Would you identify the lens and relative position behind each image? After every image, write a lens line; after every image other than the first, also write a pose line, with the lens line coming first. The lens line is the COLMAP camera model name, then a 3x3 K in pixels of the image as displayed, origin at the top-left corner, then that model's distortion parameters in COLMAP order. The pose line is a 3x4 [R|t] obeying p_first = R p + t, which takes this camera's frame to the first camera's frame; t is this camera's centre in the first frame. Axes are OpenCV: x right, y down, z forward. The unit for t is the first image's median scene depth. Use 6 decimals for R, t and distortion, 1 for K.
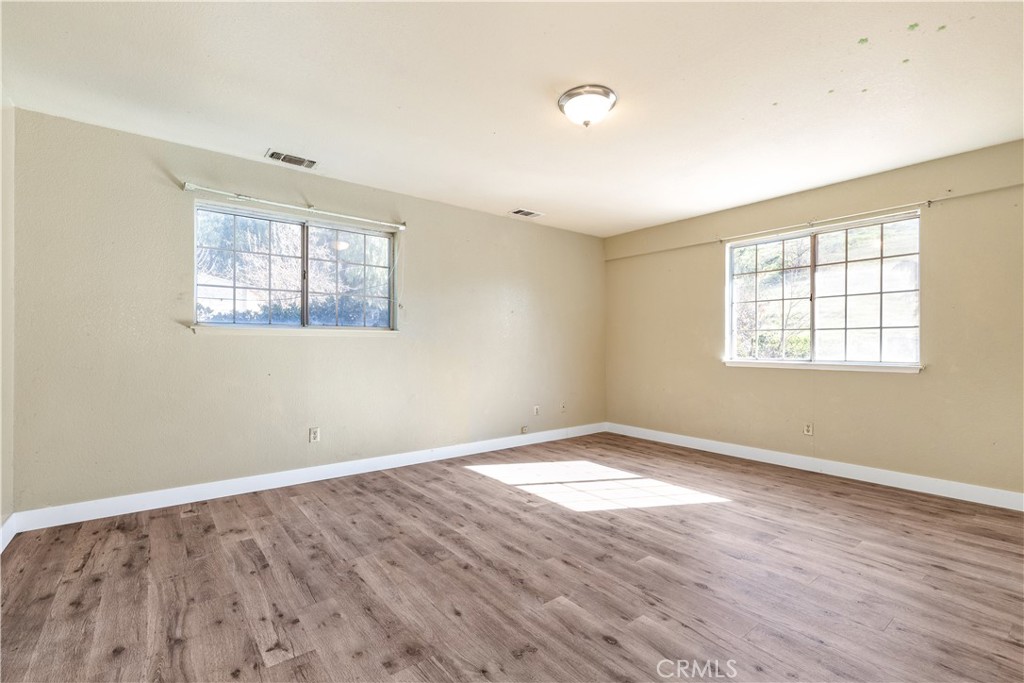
lens RADIAL K [[465.2, 0, 512.5], [0, 465.2, 343.8], [0, 0, 1]] dist [0.004961, -0.000245]
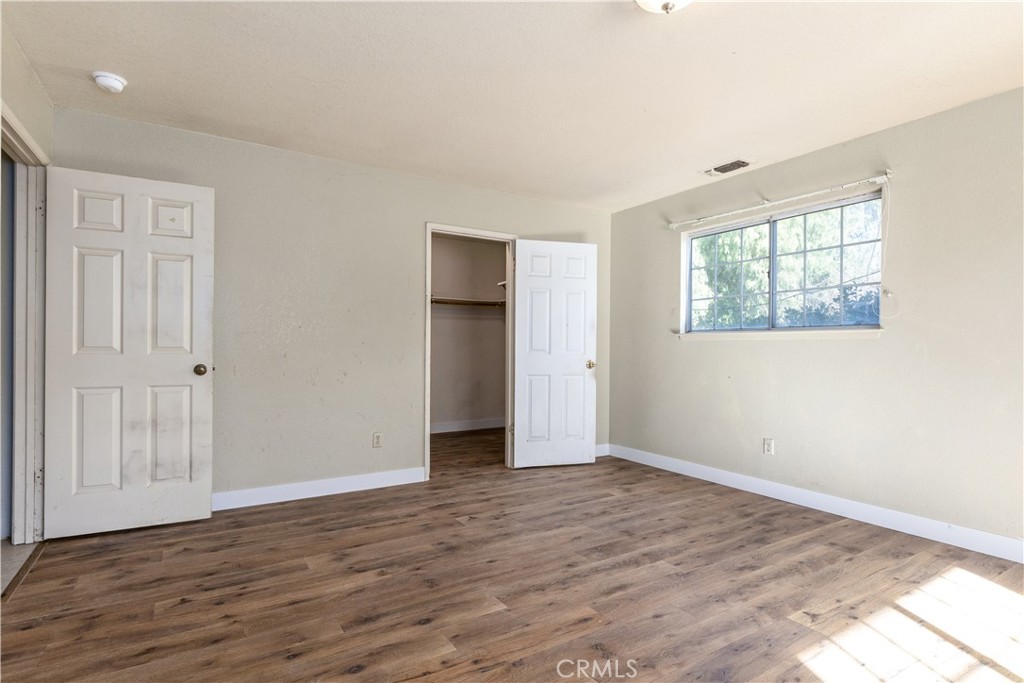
lens RADIAL K [[491.2, 0, 513.8], [0, 491.2, 344.4], [0, 0, 1]] dist [-0.004218, -0.001649]
pose [[-0.085107, -0.008472, -0.996336, 0.750952], [-0.004839, 0.999956, -0.008089, 0.004510], [0.996360, 0.004133, -0.085144, 0.737636]]
